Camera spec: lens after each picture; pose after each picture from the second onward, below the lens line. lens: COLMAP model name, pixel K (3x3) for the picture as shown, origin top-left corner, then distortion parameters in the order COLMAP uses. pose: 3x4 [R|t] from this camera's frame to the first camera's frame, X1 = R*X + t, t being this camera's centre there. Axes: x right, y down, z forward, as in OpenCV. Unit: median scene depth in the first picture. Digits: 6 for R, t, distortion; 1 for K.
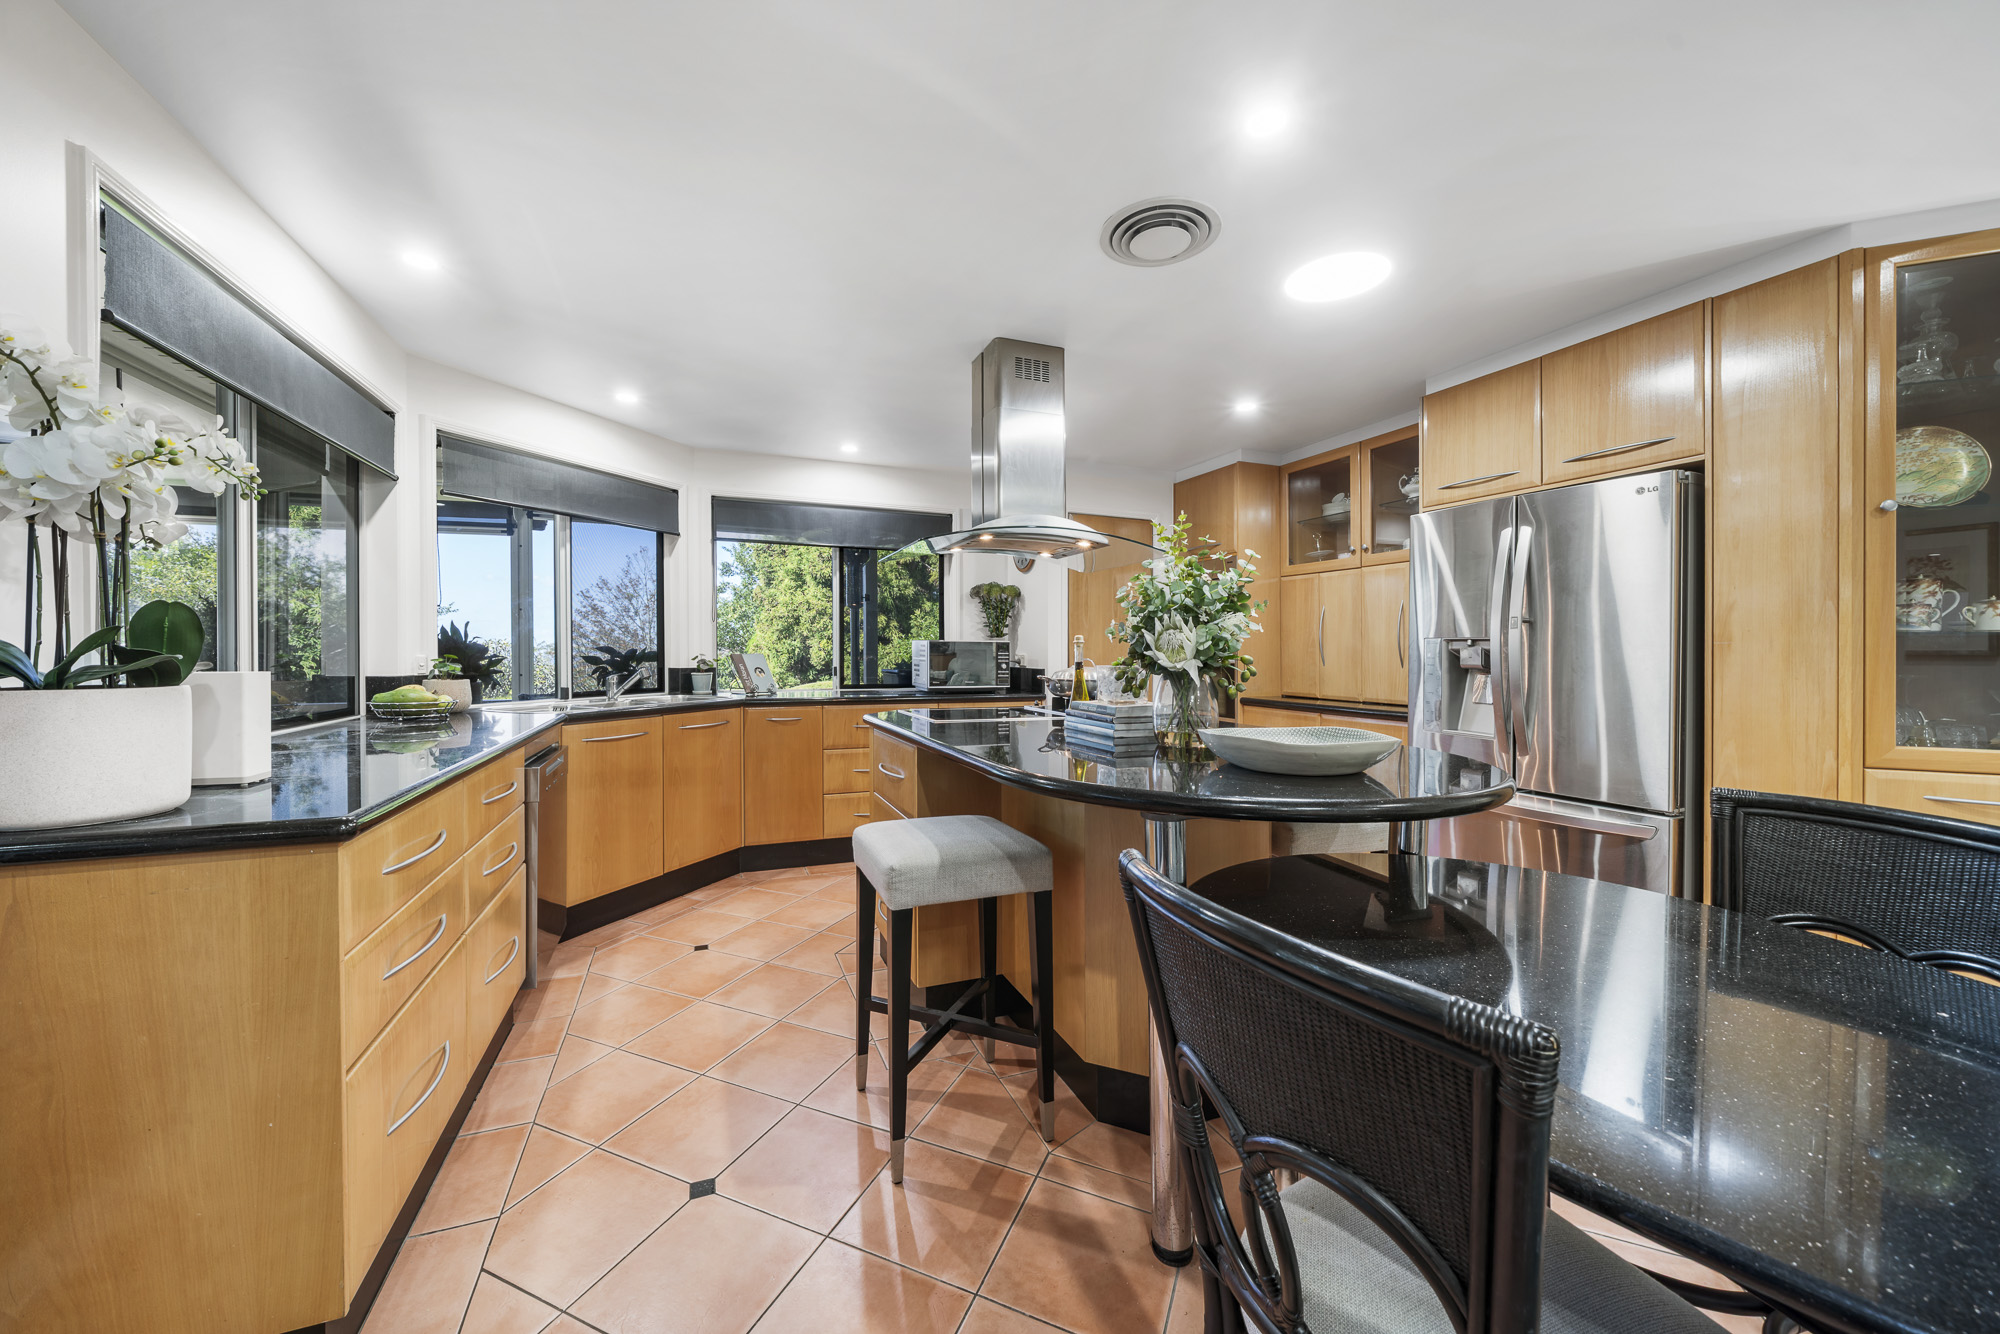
lens RADIAL K [[734.7, 0, 1000.0], [0, 734.7, 667.0], [0, 0, 1]] dist [0.000136, -0.000102]
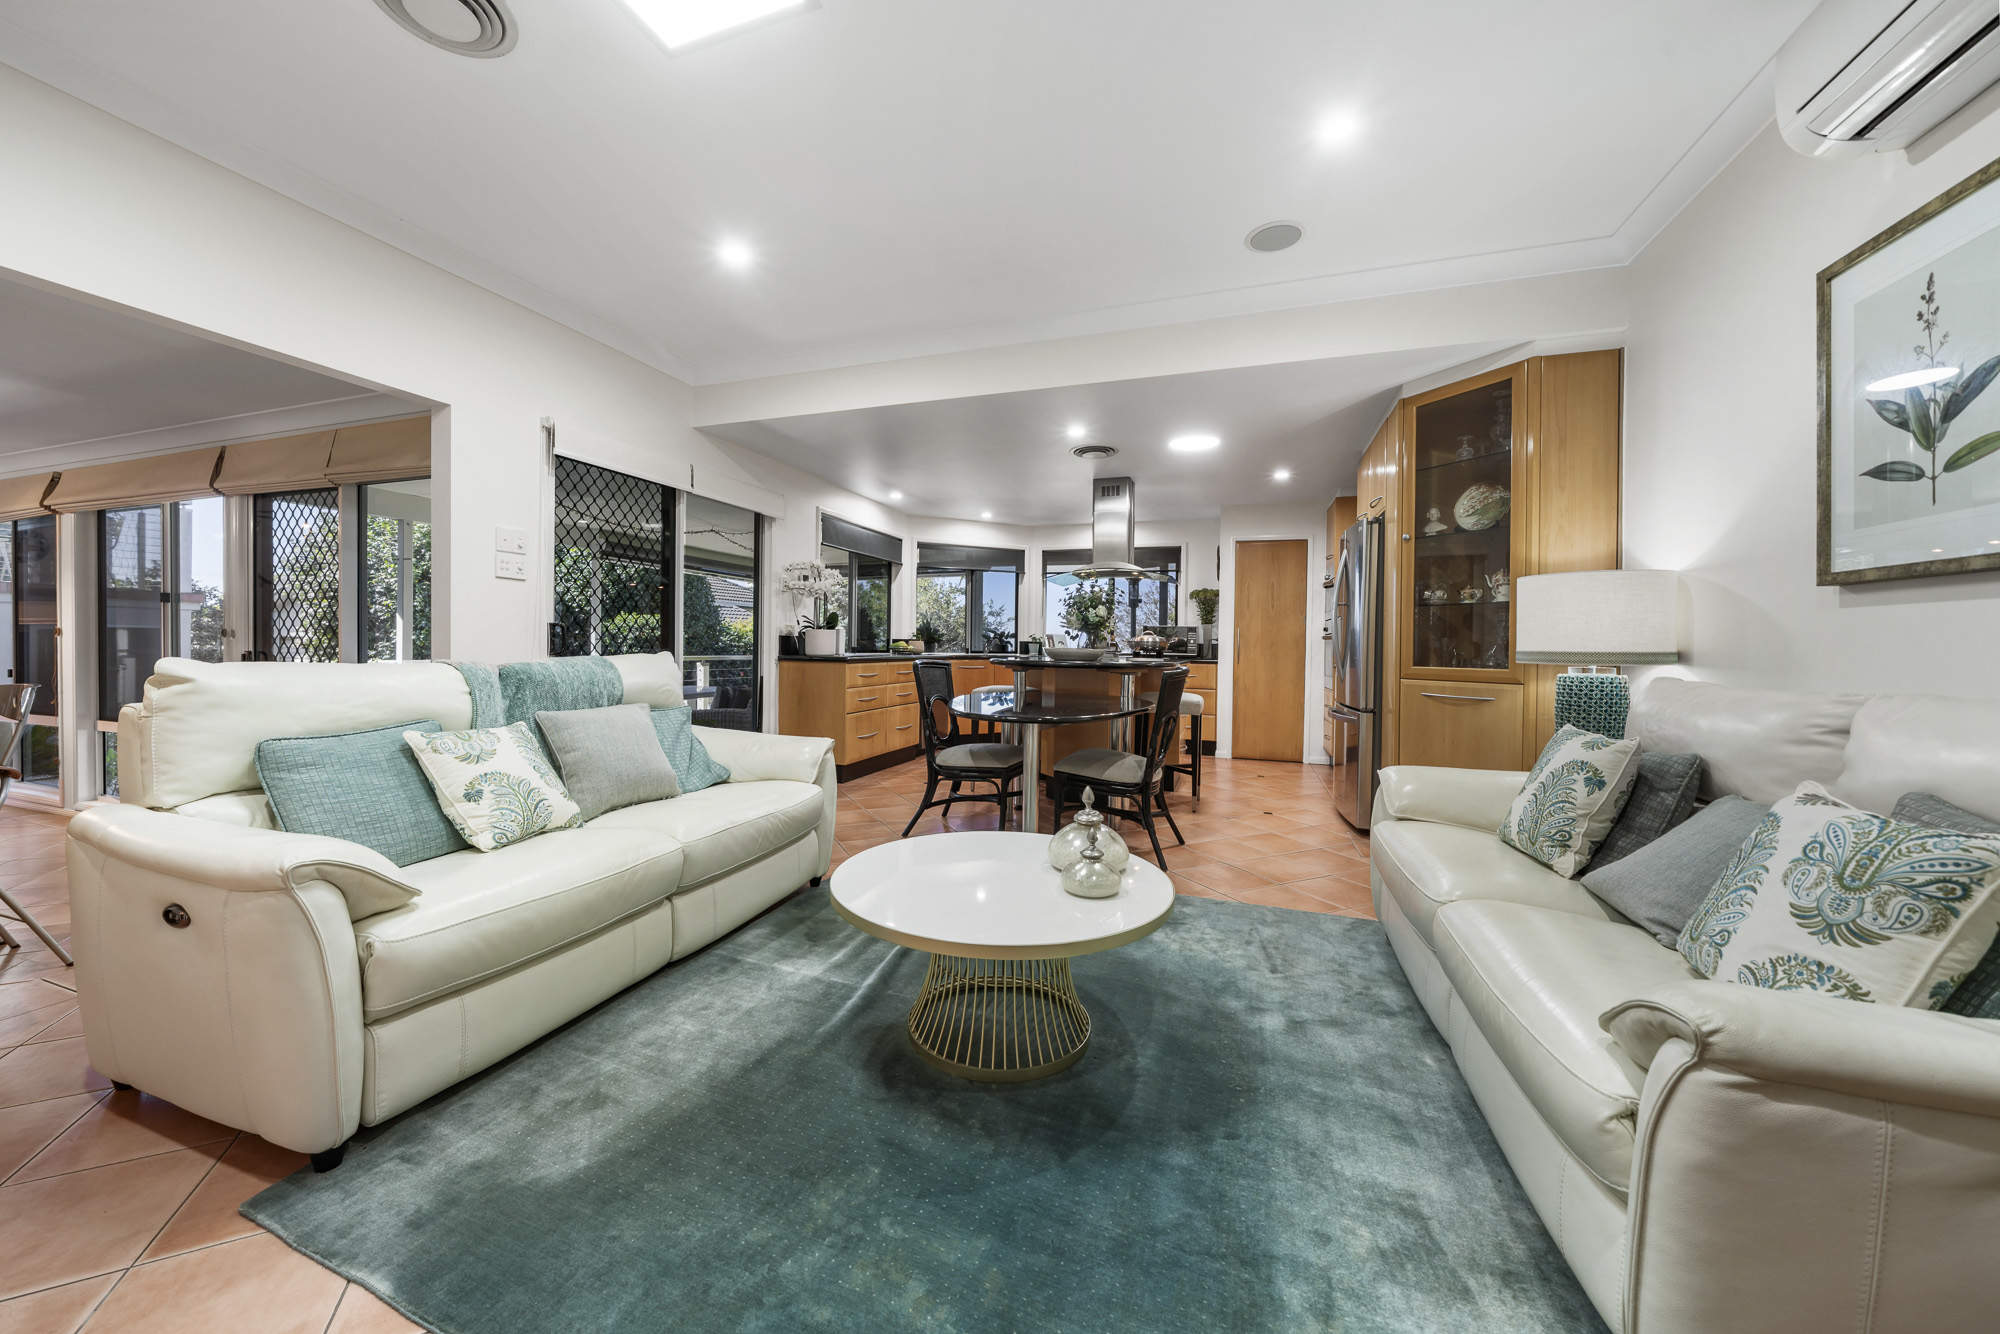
lens RADIAL K [[721.7, 0, 1000.0], [0, 721.7, 667.0], [0, 0, 1]] dist [-0.000385, 0.000003]
pose [[0.761396, 0.022613, -0.647893, 1.003635], [-0.023912, 0.999691, 0.006792, 0.076415], [0.647846, 0.010321, 0.761701, -0.659029]]
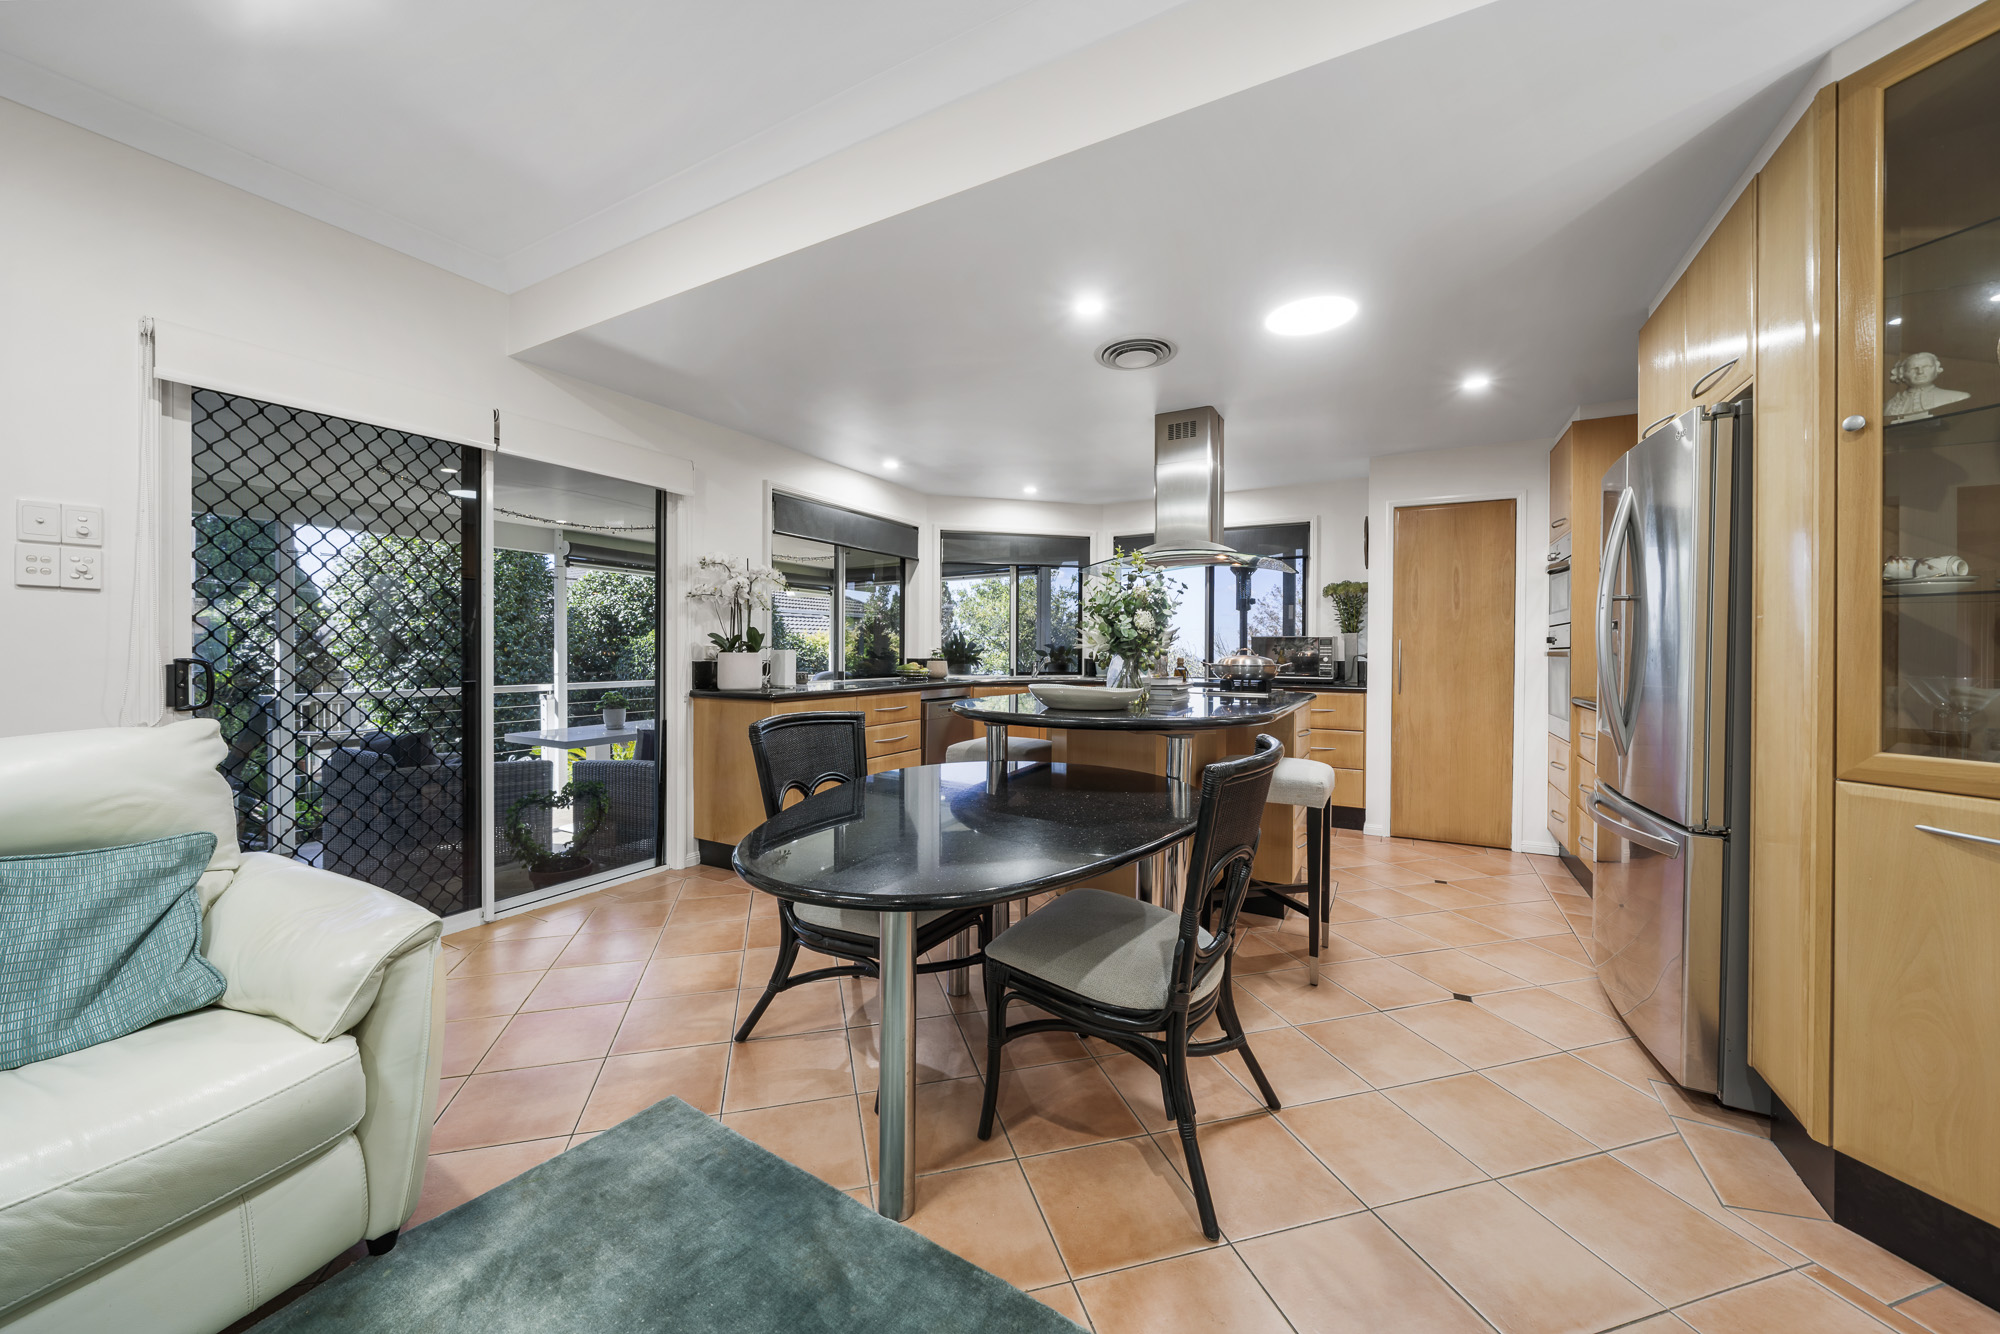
lens RADIAL K [[734.7, 0, 1000.0], [0, 734.7, 667.0], [0, 0, 1]] dist [0.000136, -0.000102]
pose [[0.632963, 0.012614, -0.774079, 0.767950], [-0.017958, 0.999837, 0.001609, 0.024221], [0.773974, 0.012883, 0.633087, -0.077919]]
